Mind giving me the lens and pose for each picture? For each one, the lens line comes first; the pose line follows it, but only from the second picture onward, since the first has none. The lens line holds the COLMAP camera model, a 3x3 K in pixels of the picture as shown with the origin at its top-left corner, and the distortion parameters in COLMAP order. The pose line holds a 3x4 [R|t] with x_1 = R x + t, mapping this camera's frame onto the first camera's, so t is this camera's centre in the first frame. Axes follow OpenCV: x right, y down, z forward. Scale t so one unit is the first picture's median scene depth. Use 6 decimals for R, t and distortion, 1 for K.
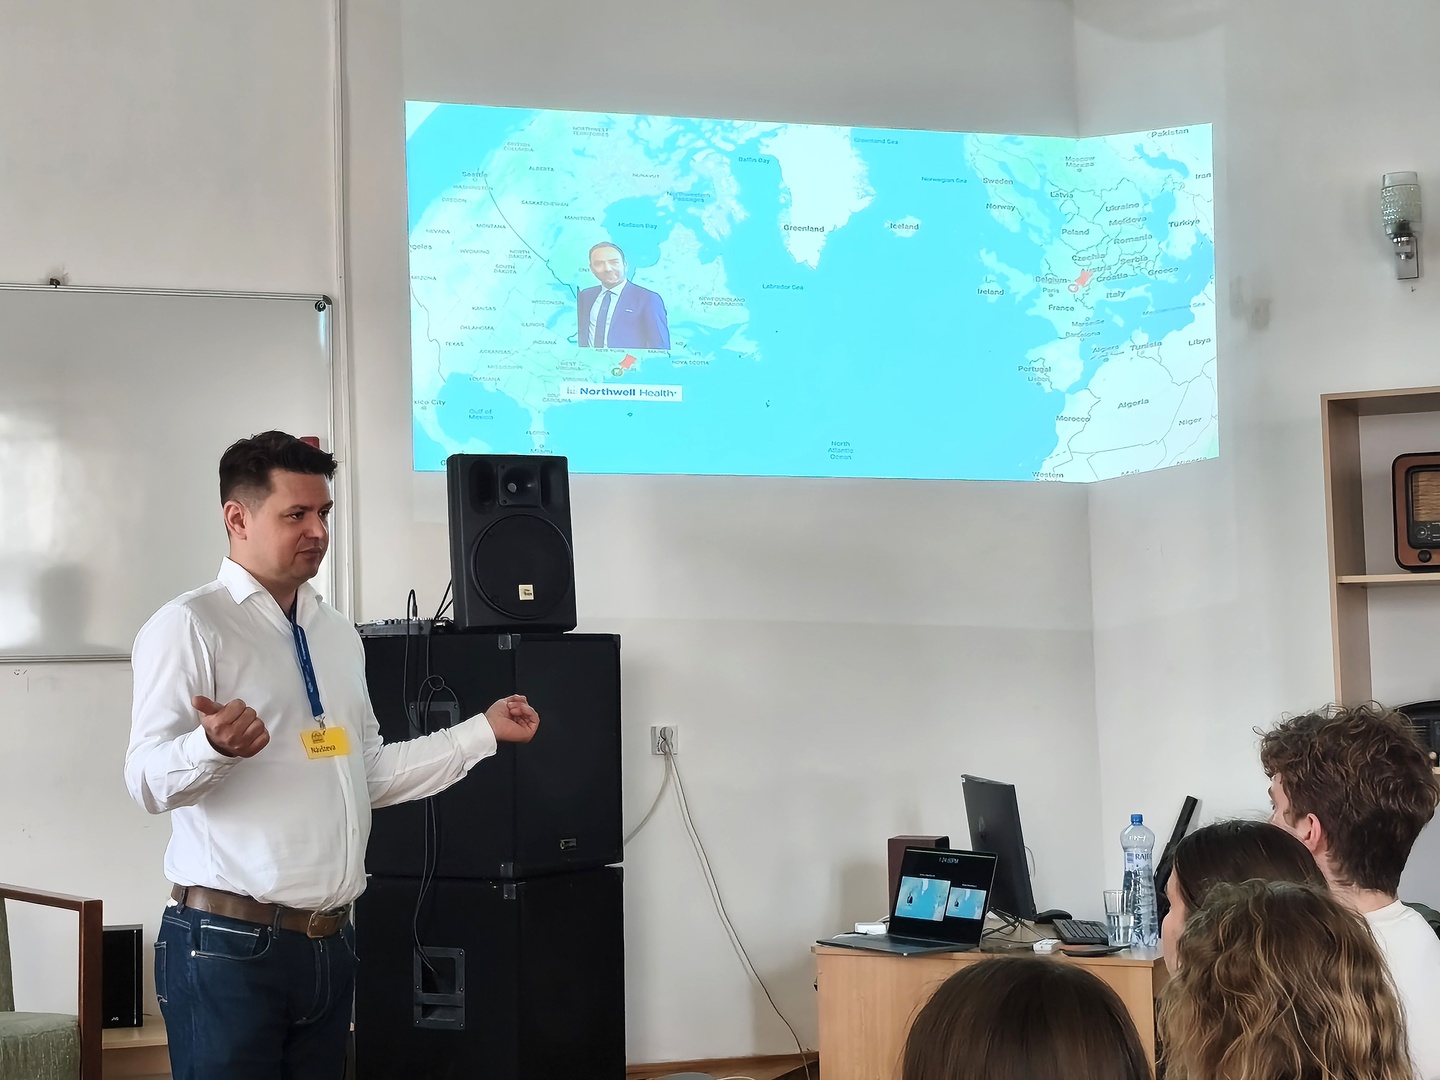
lens RADIAL K [[2384.2, 0, 720.0], [0, 2384.2, 540.0], [0, 0, 1]] dist [0.231629, -1.449587]
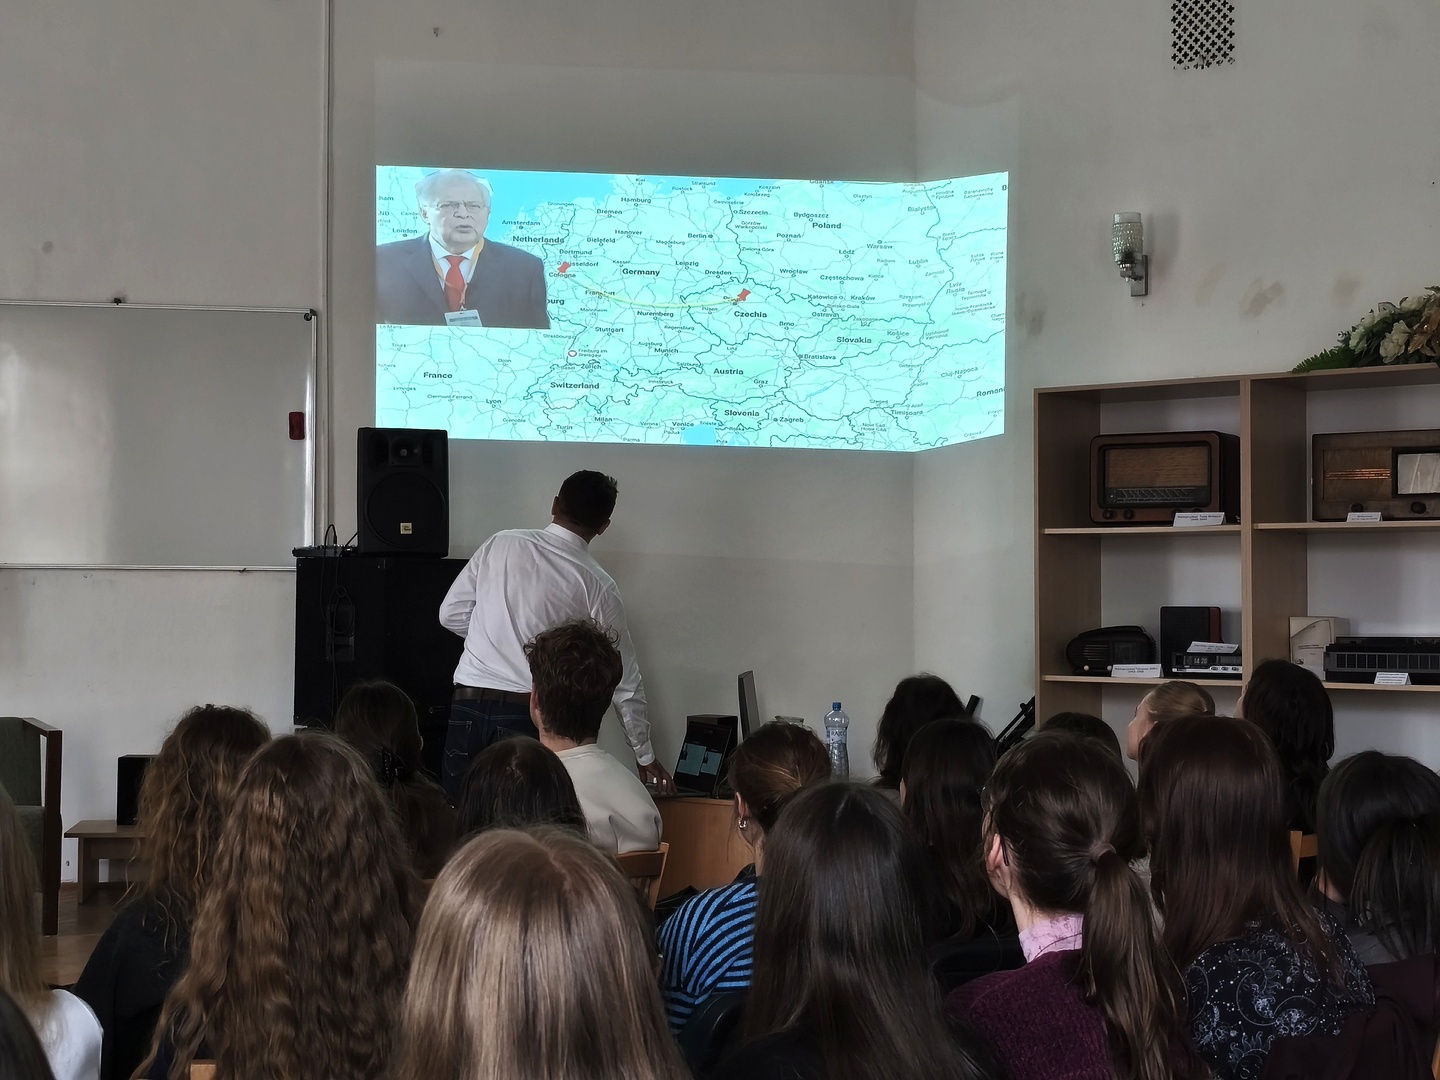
lens RADIAL K [[2123.0, 0, 720.0], [0, 2123.0, 540.0], [0, 0, 1]] dist [0.195107, -1.101970]
pose [[0.980809, 0.022797, -0.193632, 0.295245], [-0.016960, 0.999352, 0.031751, -0.011902], [0.194230, -0.027858, 0.980560, -0.157150]]
